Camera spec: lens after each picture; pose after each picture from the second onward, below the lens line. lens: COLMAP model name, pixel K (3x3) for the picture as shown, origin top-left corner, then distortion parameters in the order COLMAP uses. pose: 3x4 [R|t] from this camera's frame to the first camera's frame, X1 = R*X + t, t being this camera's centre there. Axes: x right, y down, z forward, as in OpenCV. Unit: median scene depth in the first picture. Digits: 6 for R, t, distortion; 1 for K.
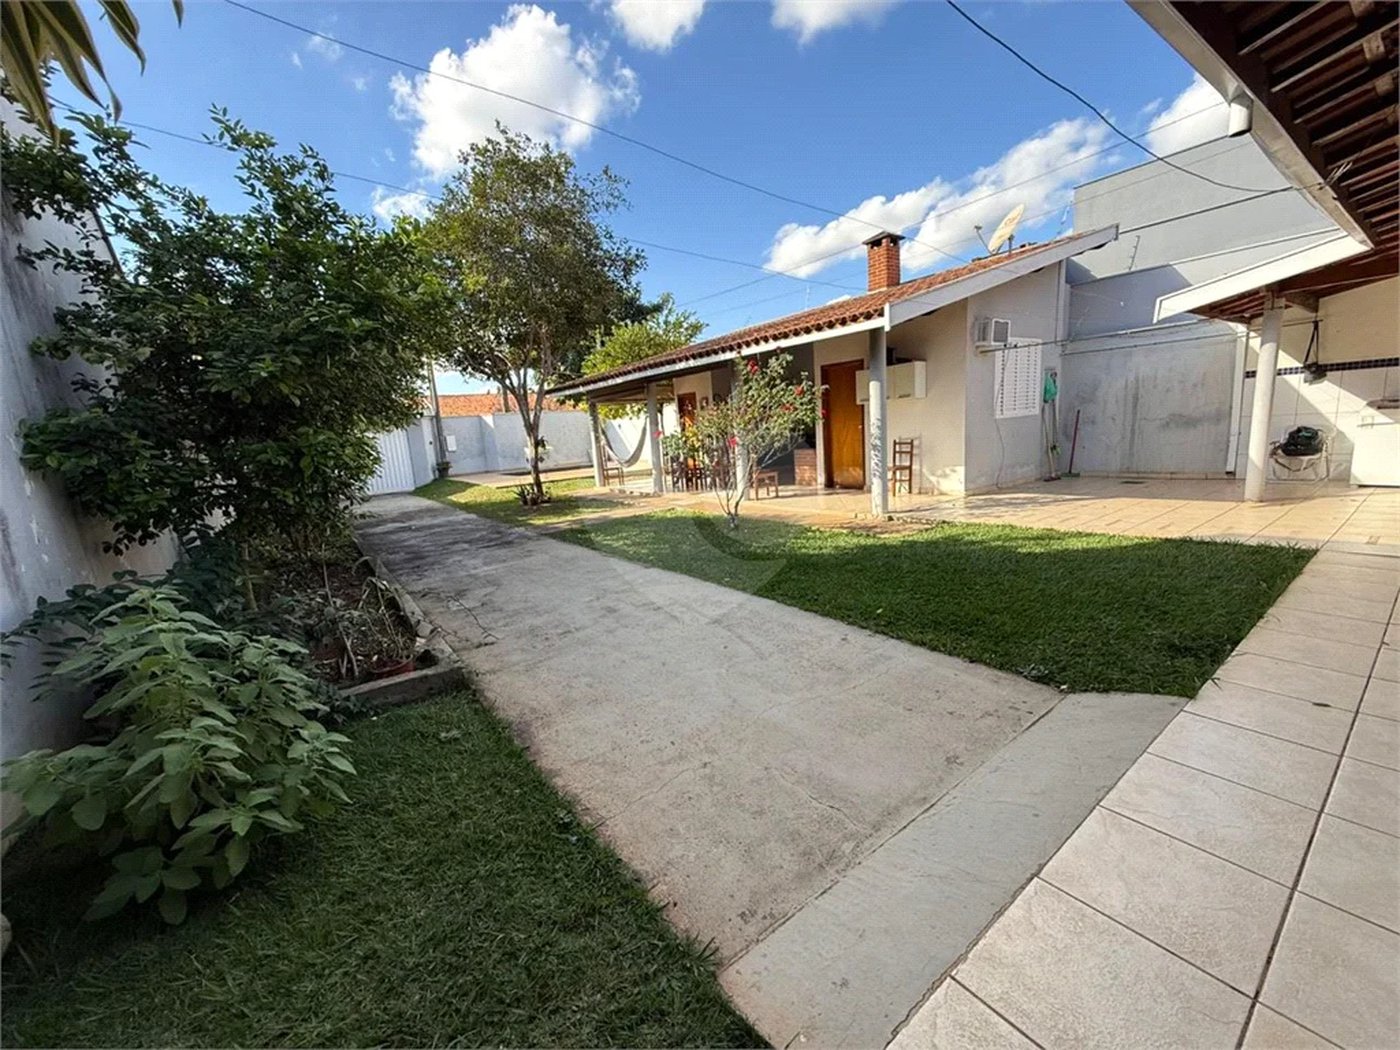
lens RADIAL K [[557.1, 0, 699.1], [0, 557.1, 523.3], [0, 0, 1]] dist [0.000406, 0.000109]
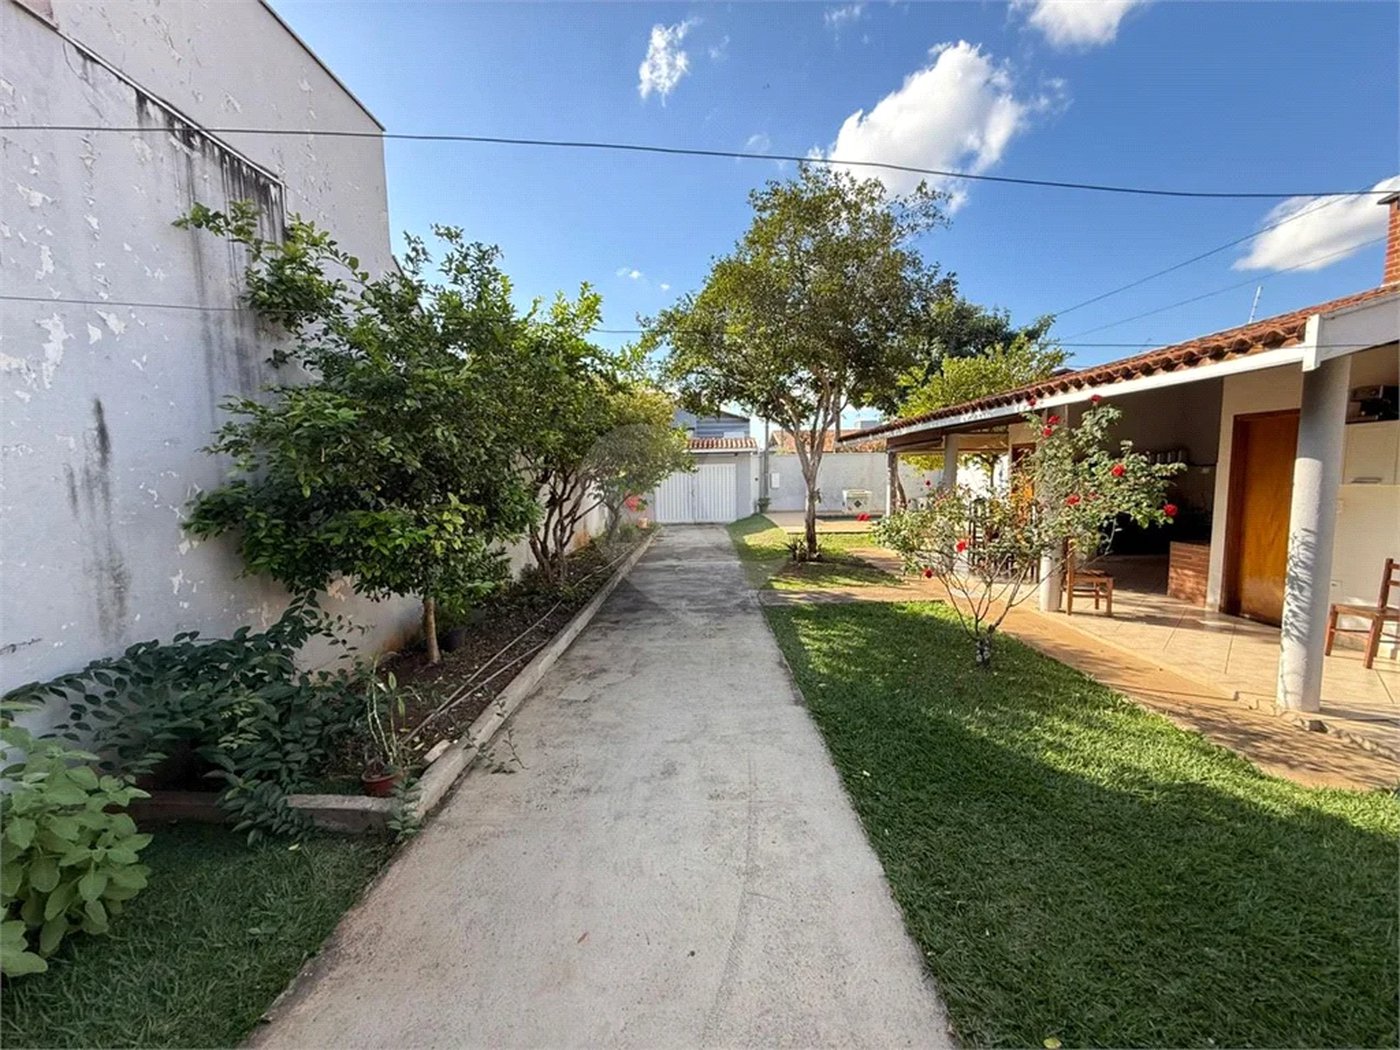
lens RADIAL K [[557.1, 0, 698.3], [0, 557.1, 522.6], [0, 0, 1]] dist [0.000406, 0.000109]
pose [[0.803113, 0.113136, -0.584987, 0.165633], [-0.146843, 0.989106, -0.010305, -0.103431], [0.577448, 0.094177, 0.810977, 0.244955]]
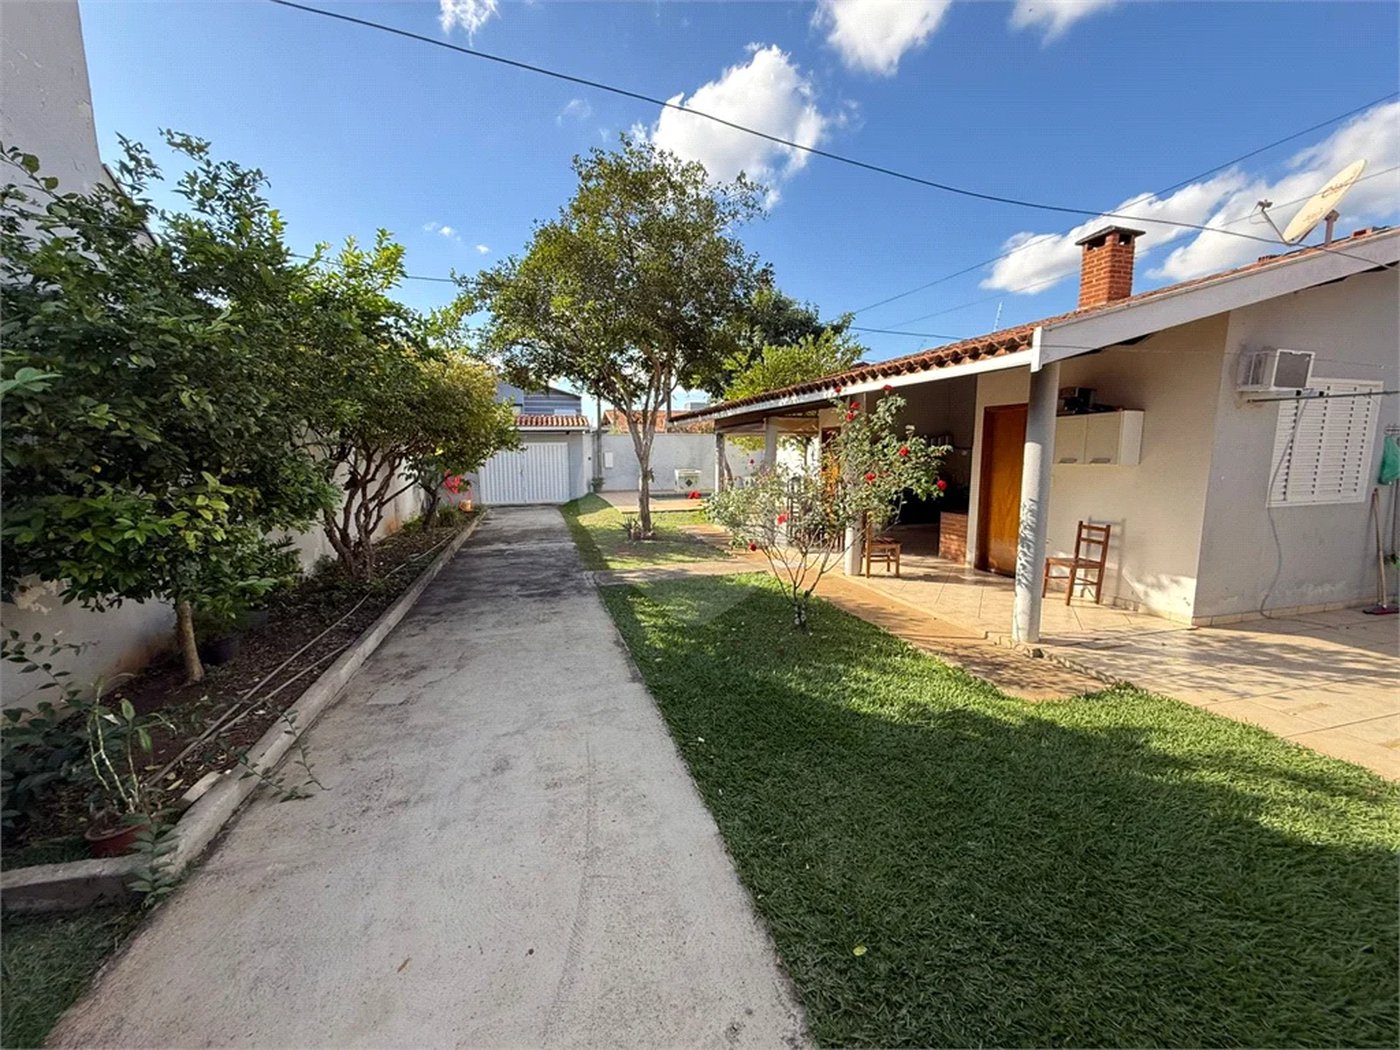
lens RADIAL K [[557.1, 0, 697.5], [0, 557.1, 521.9], [0, 0, 1]] dist [0.000406, 0.000109]
pose [[0.939841, 0.108173, -0.324033, 0.163945], [-0.119412, 0.992732, -0.014940, -0.102848], [0.320062, 0.052735, 0.945928, 0.251485]]
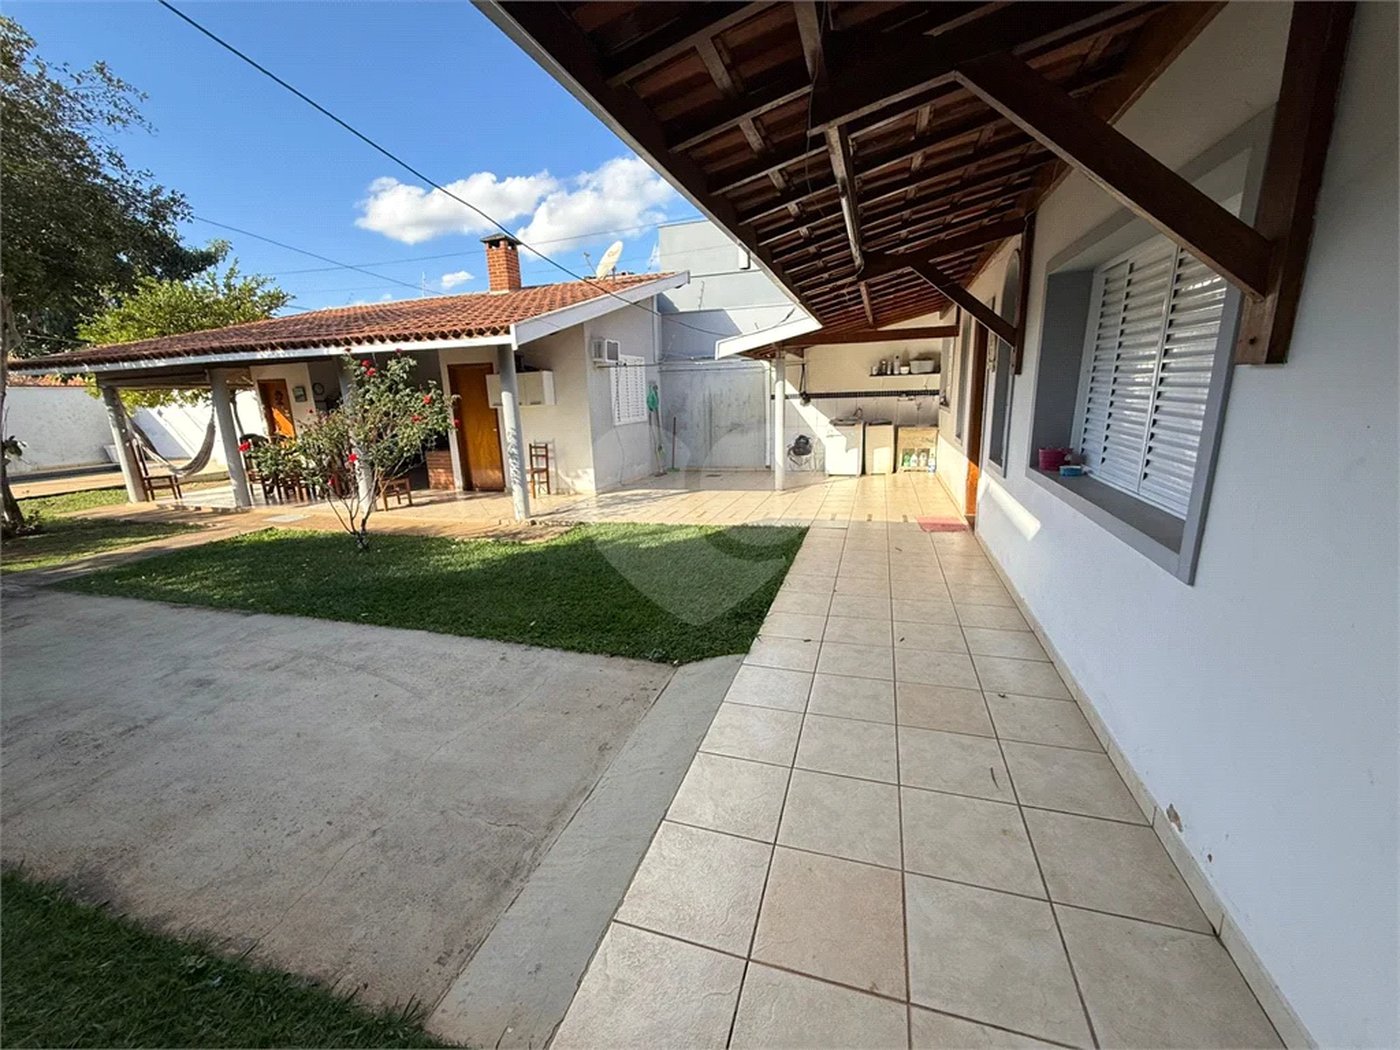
lens RADIAL K [[557.1, 0, 697.2], [0, 557.1, 520.9], [0, 0, 1]] dist [0.000406, 0.000109]
pose [[0.811088, -0.088343, 0.578214, -0.014868], [0.076278, 0.996062, 0.045184, -0.036089], [-0.579929, 0.007457, 0.814633, -0.041316]]
